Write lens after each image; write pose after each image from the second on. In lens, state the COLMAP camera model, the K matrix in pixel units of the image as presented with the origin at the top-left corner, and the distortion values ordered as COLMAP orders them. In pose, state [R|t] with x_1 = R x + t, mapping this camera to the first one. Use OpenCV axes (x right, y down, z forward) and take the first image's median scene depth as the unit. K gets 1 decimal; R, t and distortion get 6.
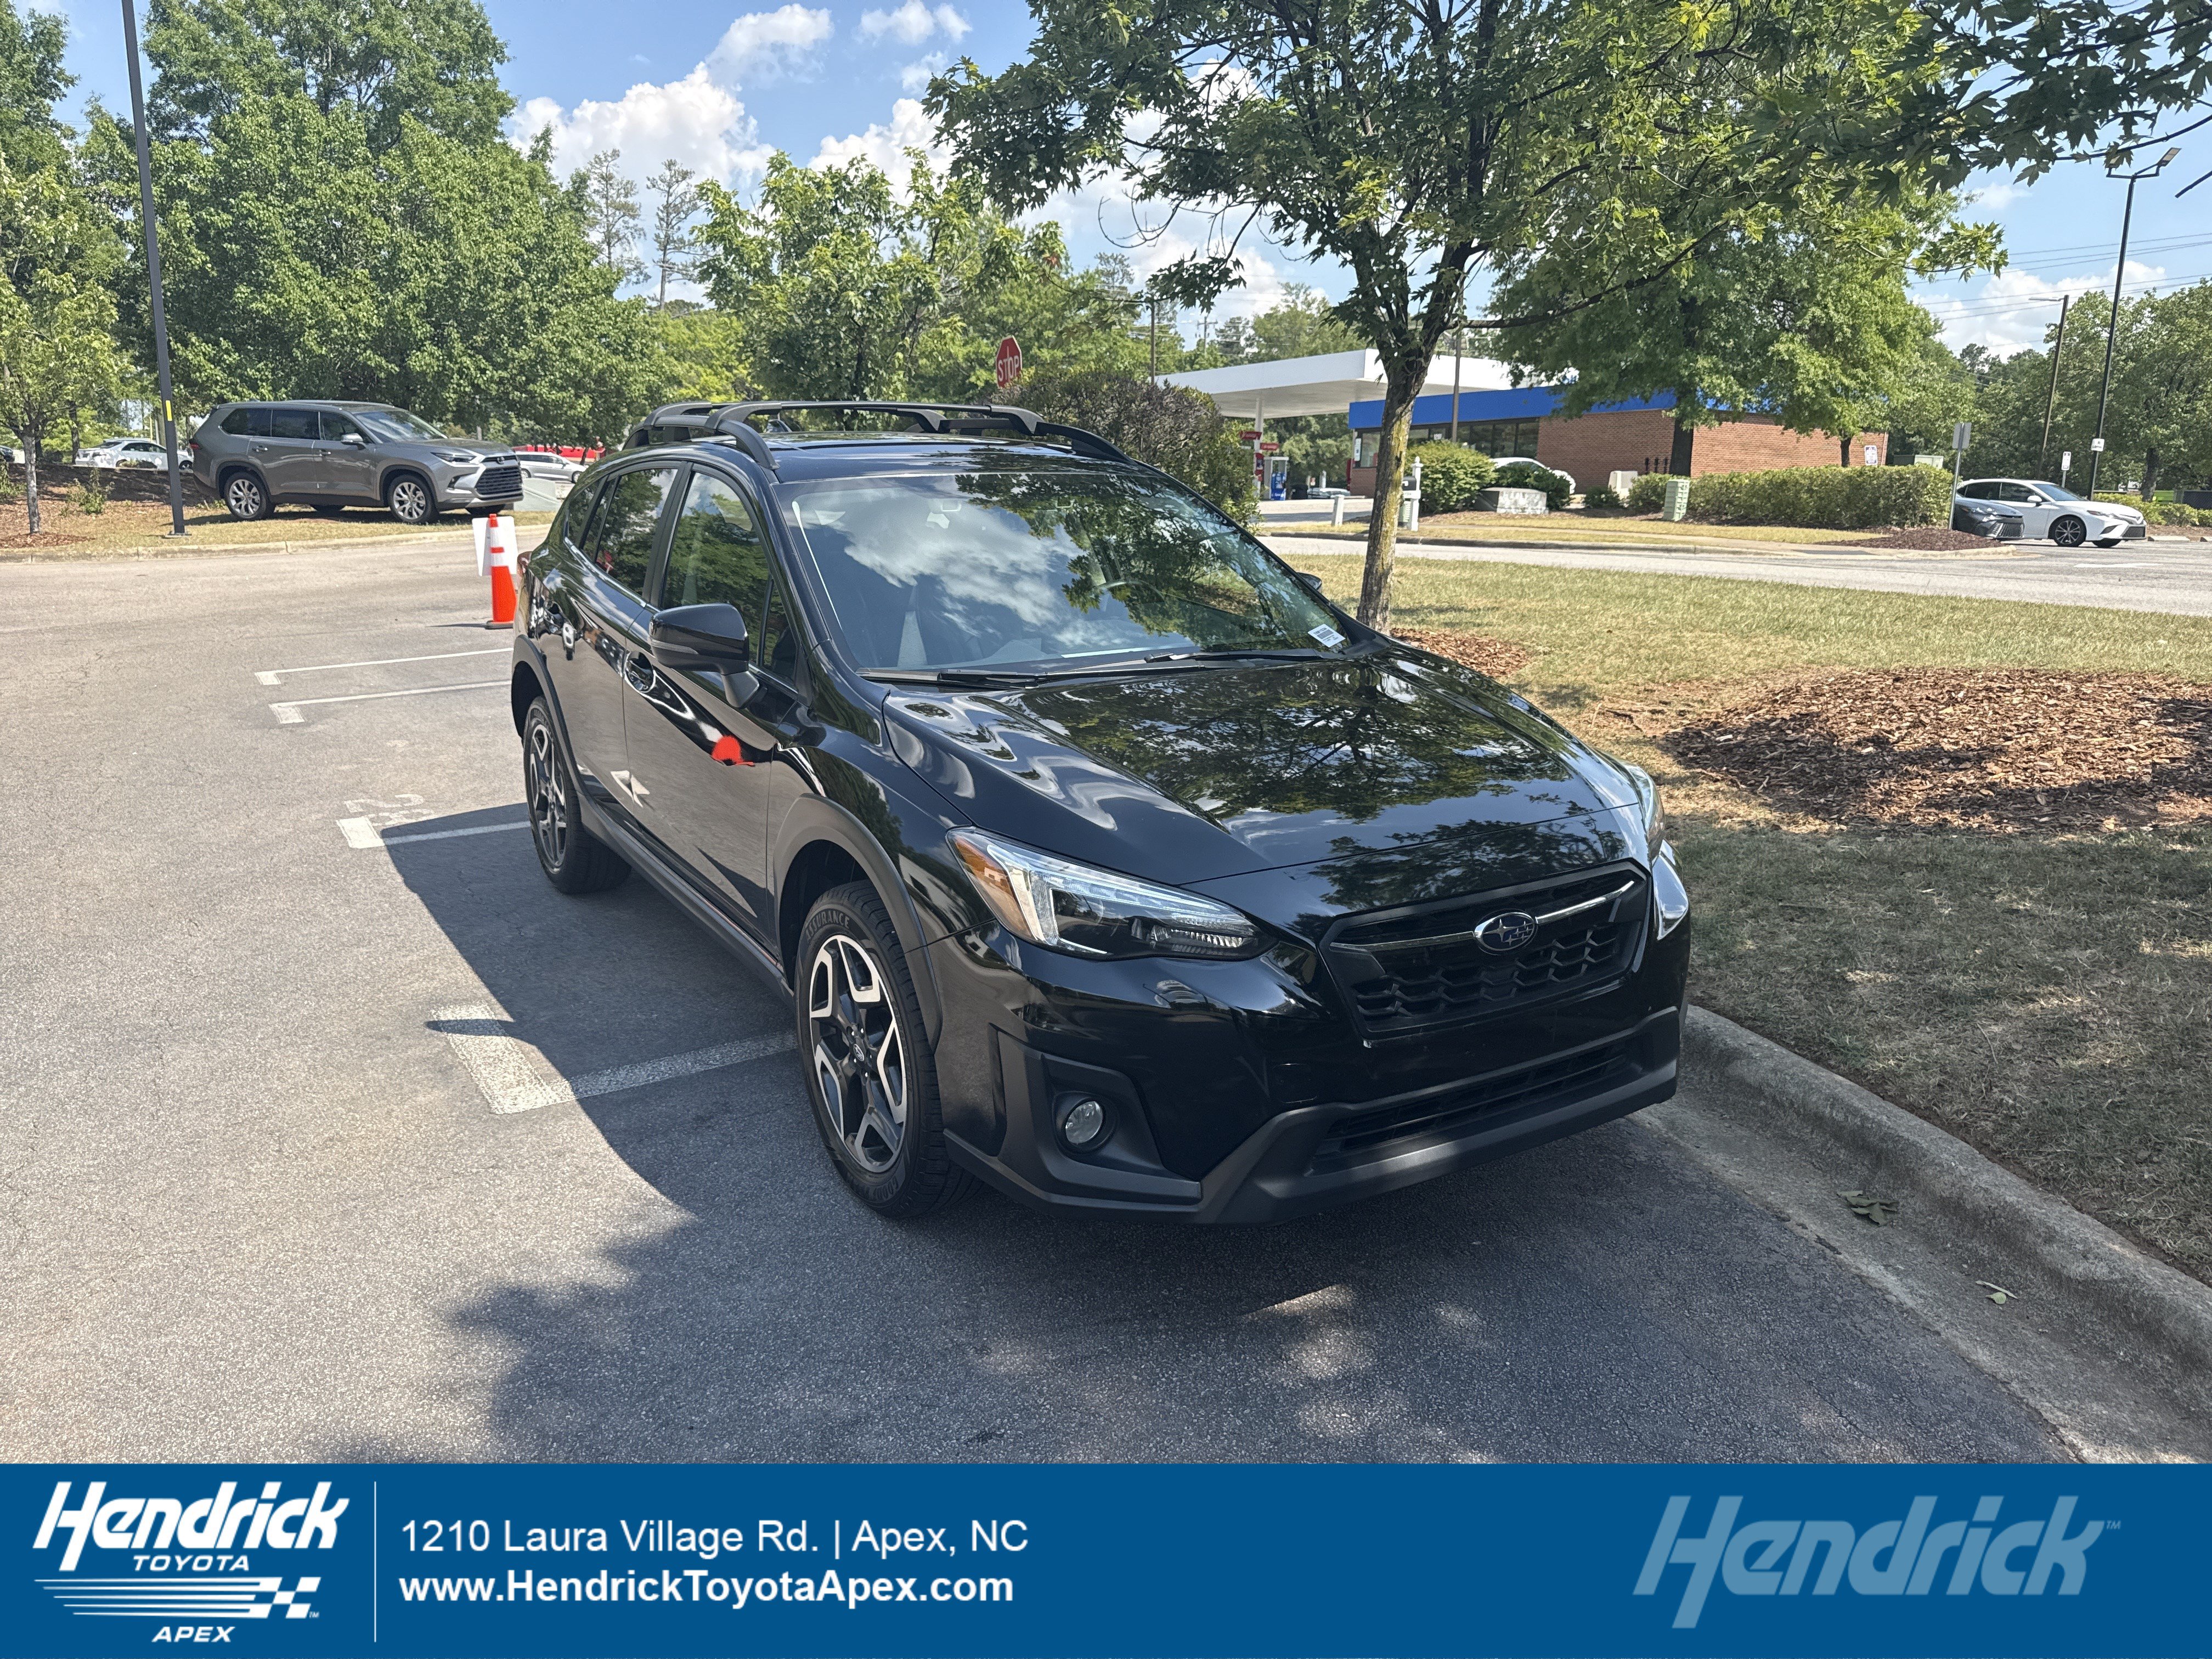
lens RADIAL K [[1603.1, 0, 1095.4], [0, 1603.1, 813.1], [0, 0, 1]] dist [0.012477, -0.019460]
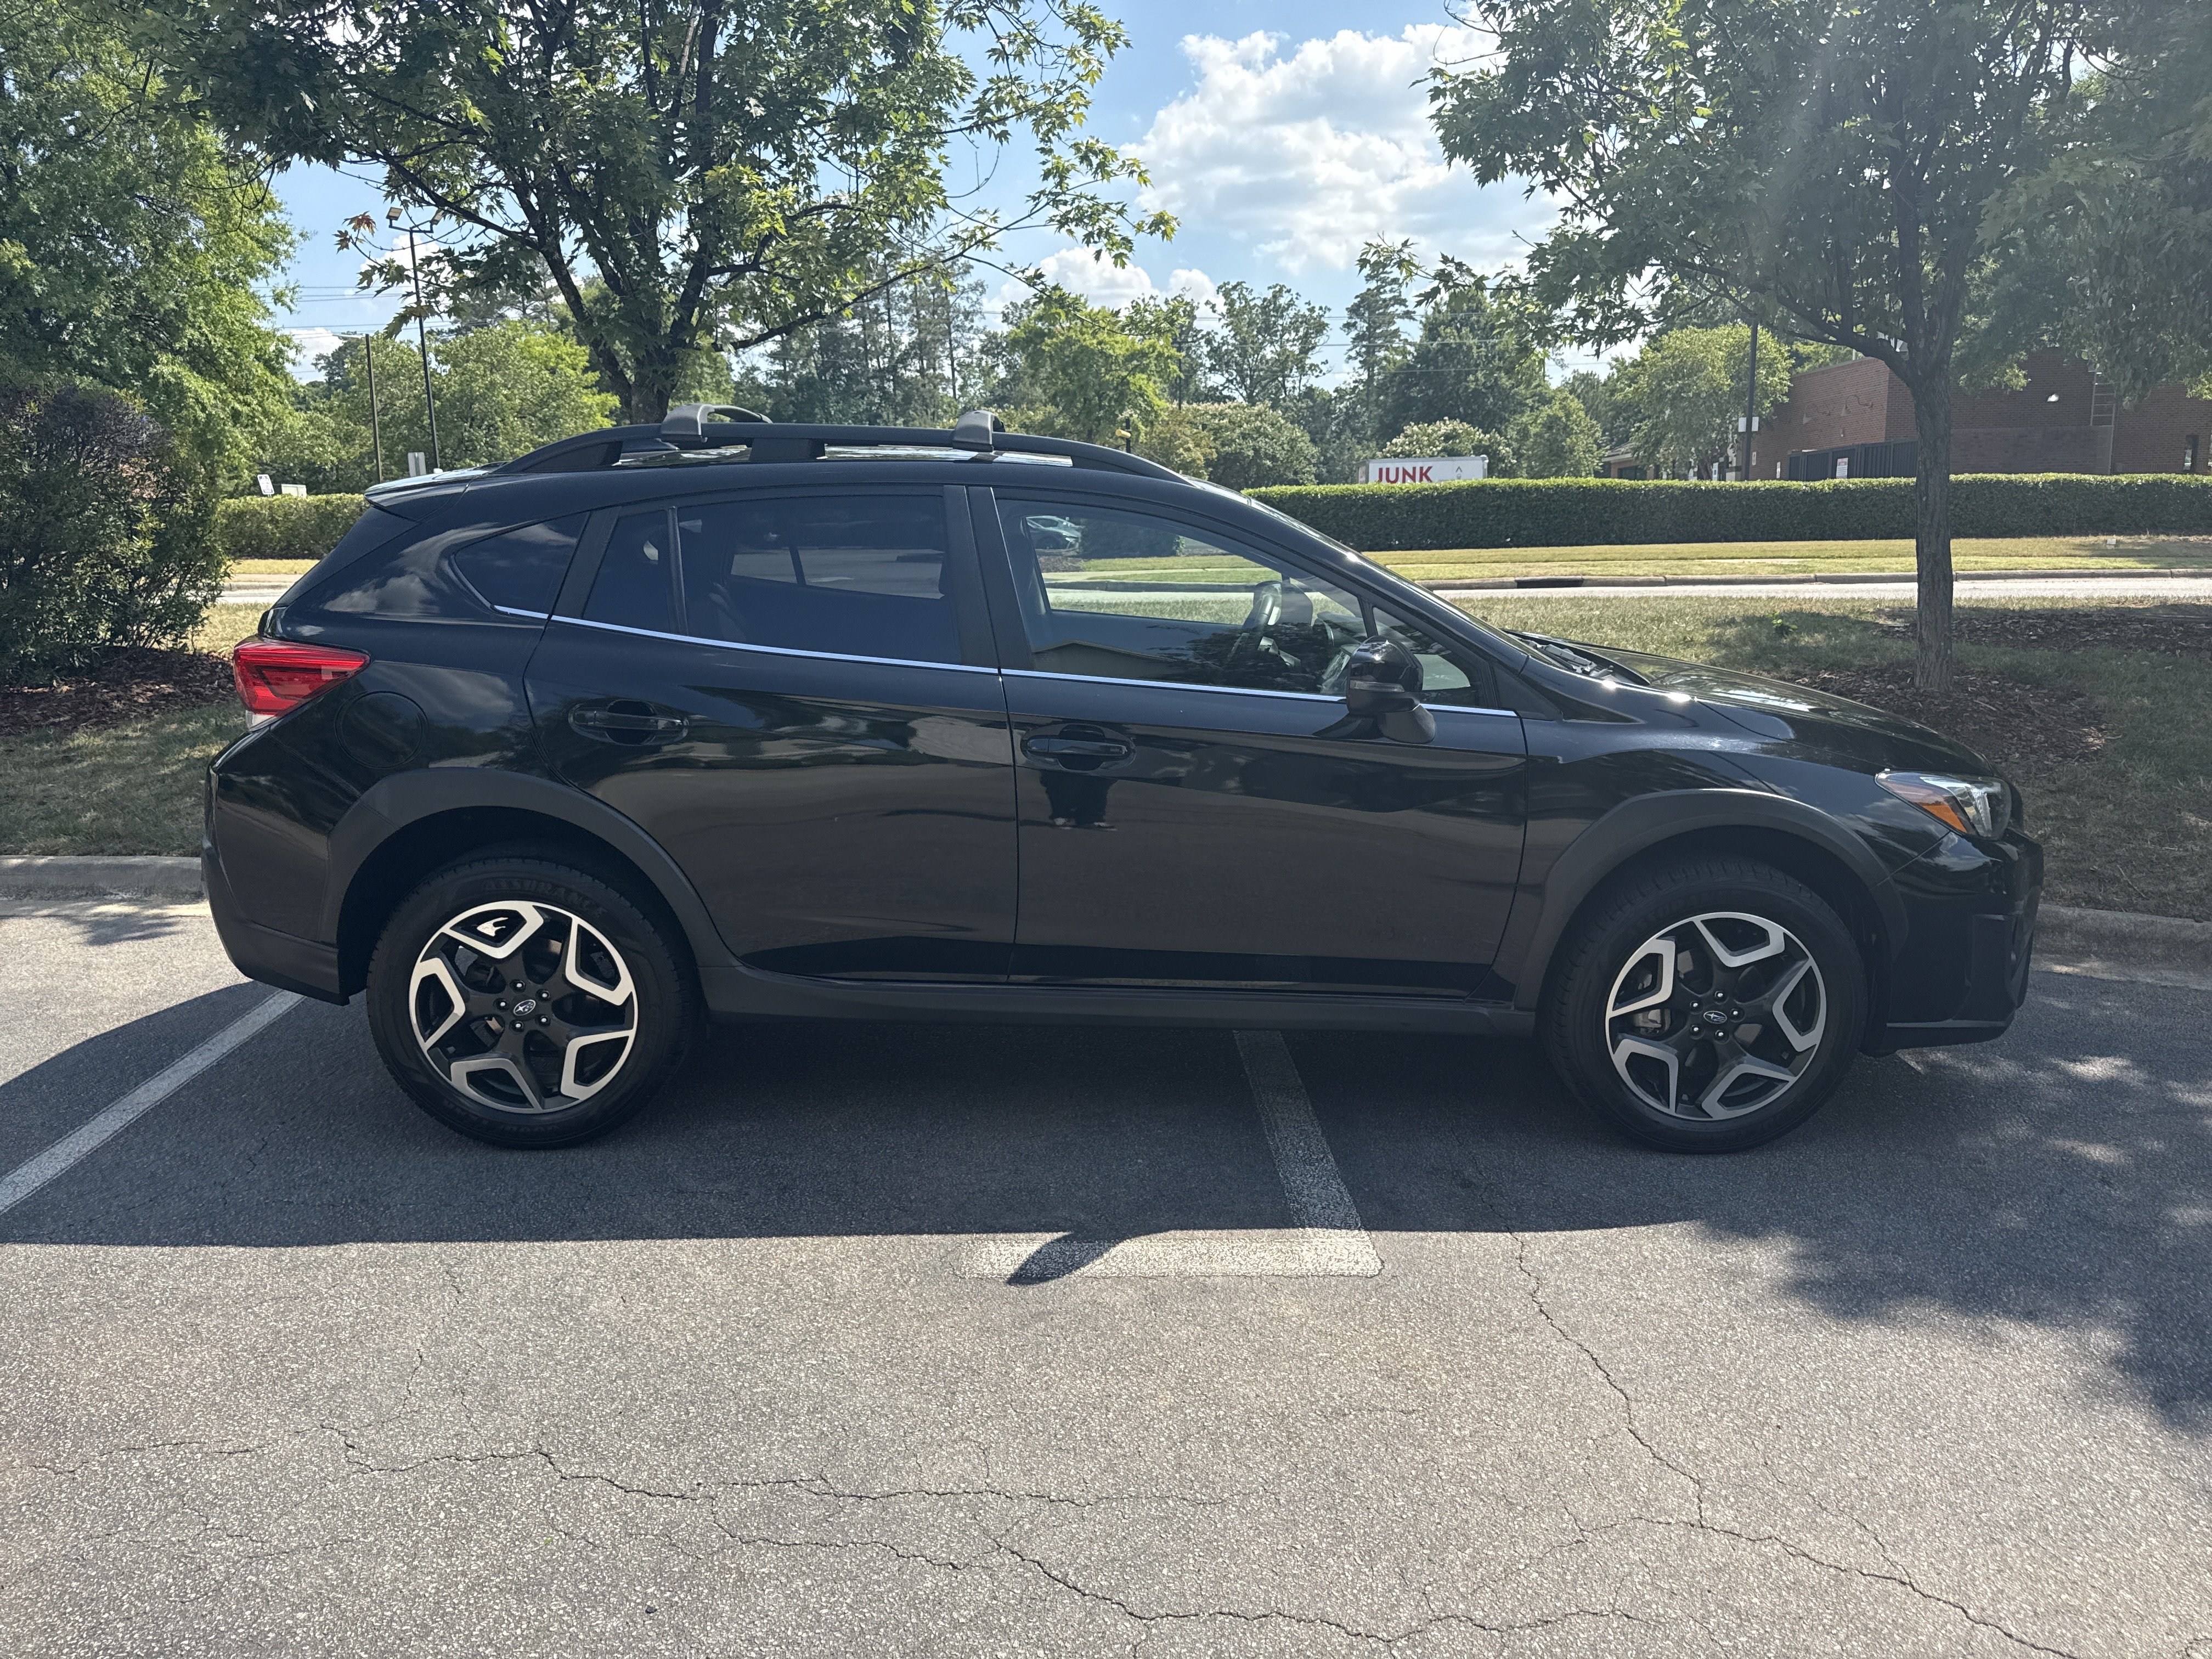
lens RADIAL K [[1603.1, 0, 1109.9], [0, 1603.1, 810.6], [0, 0, 1]] dist [0.012477, -0.019460]
pose [[0.519442, -0.171147, 0.837191, -0.500297], [0.185522, 0.978955, 0.085019, -0.065019], [-0.834123, 0.111155, 0.540262, 0.268034]]
